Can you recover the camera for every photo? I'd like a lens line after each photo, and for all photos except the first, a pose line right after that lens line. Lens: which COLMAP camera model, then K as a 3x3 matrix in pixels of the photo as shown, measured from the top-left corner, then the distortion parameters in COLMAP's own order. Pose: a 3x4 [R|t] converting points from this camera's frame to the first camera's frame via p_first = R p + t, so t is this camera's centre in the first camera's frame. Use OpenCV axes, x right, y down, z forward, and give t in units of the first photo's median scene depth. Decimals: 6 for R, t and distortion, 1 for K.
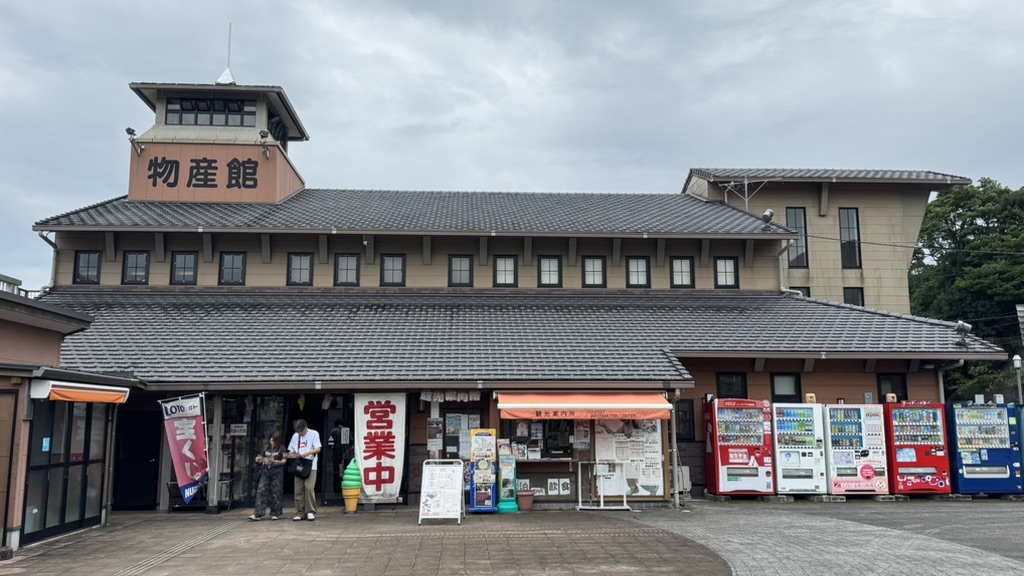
lens RADIAL K [[825.4, 0, 512.0], [0, 825.4, 288.0], [0, 0, 1]] dist [0.134191, -0.234276]
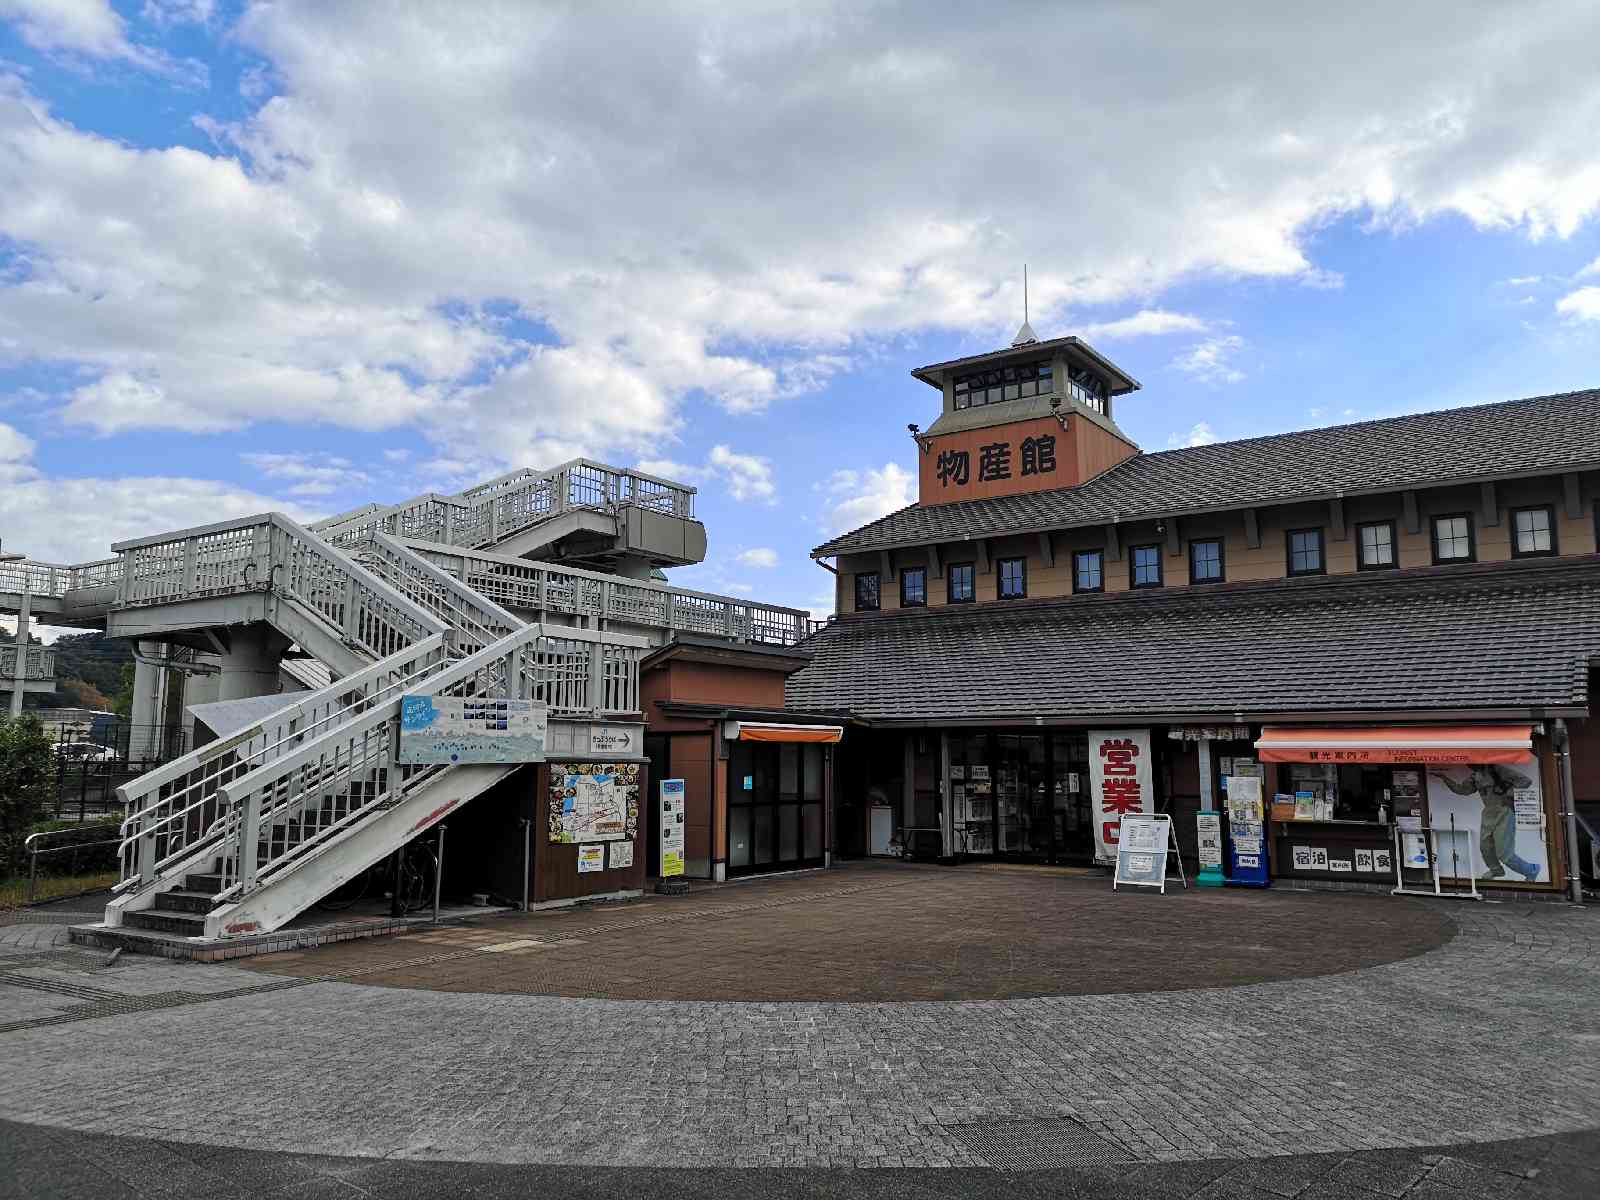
lens RADIAL K [[1203.6, 0, 795.6], [0, 1203.6, 603.3], [0, 0, 1]] dist [0.008625, -0.001776]
pose [[0.780463, -0.075923, -0.620576, 0.245875], [0.091096, 0.995816, -0.007265, -0.010256], [0.618530, -0.050862, 0.784113, -0.064759]]
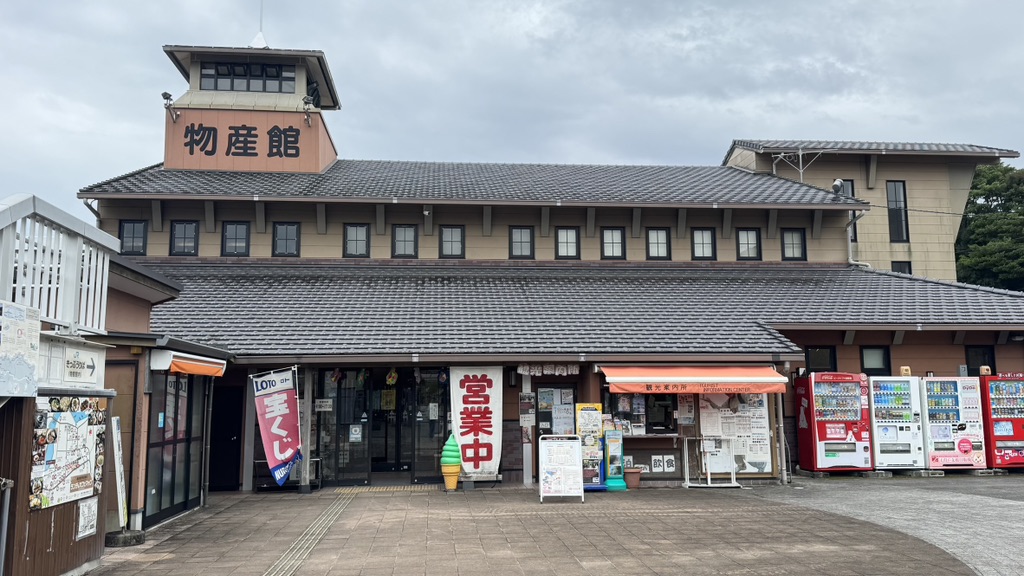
lens RADIAL K [[825.4, 0, 512.0], [0, 825.4, 288.0], [0, 0, 1]] dist [0.134191, -0.234276]
pose [[0.999470, -0.000752, 0.032553, -0.112891], [0.000025, 0.999751, 0.022330, 0.011512], [-0.032561, -0.022317, 0.999221, 0.038131]]
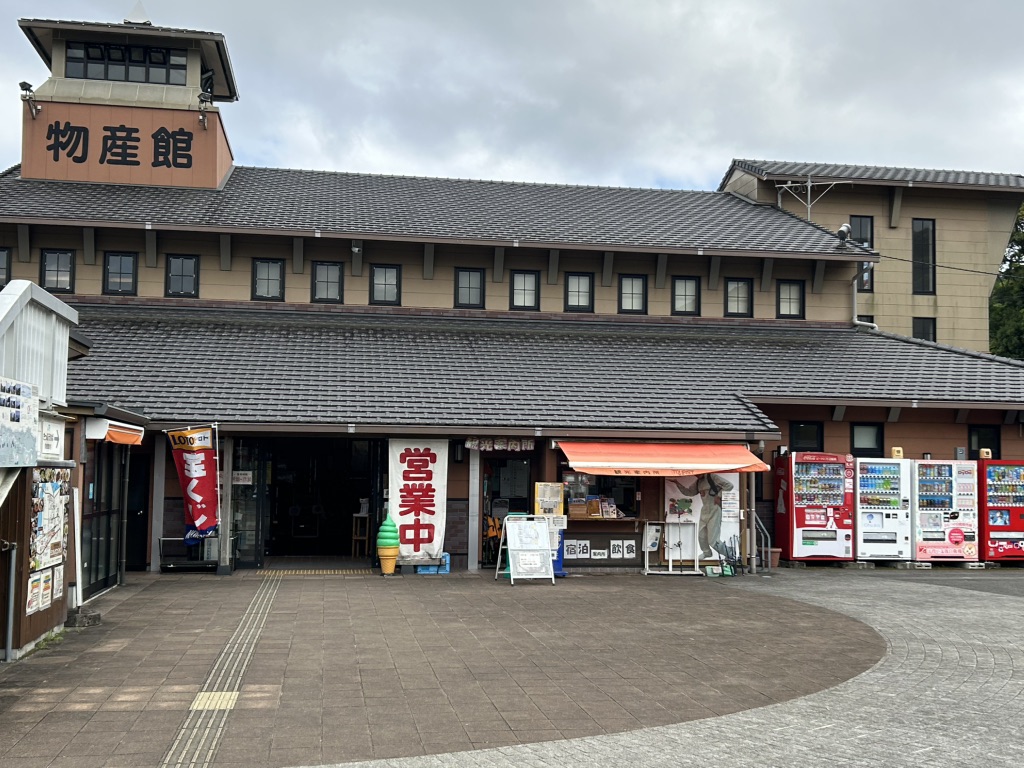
lens RADIAL K [[1154.0, 0, 514.3], [0, 1154.0, 400.7], [0, 0, 1]] dist [0.144378, -0.373601]
pose [[0.995228, 0.021130, 0.095262, -0.133014], [-0.029989, 0.995256, 0.092550, -0.018746], [-0.092854, -0.094965, 0.991141, -0.134009]]
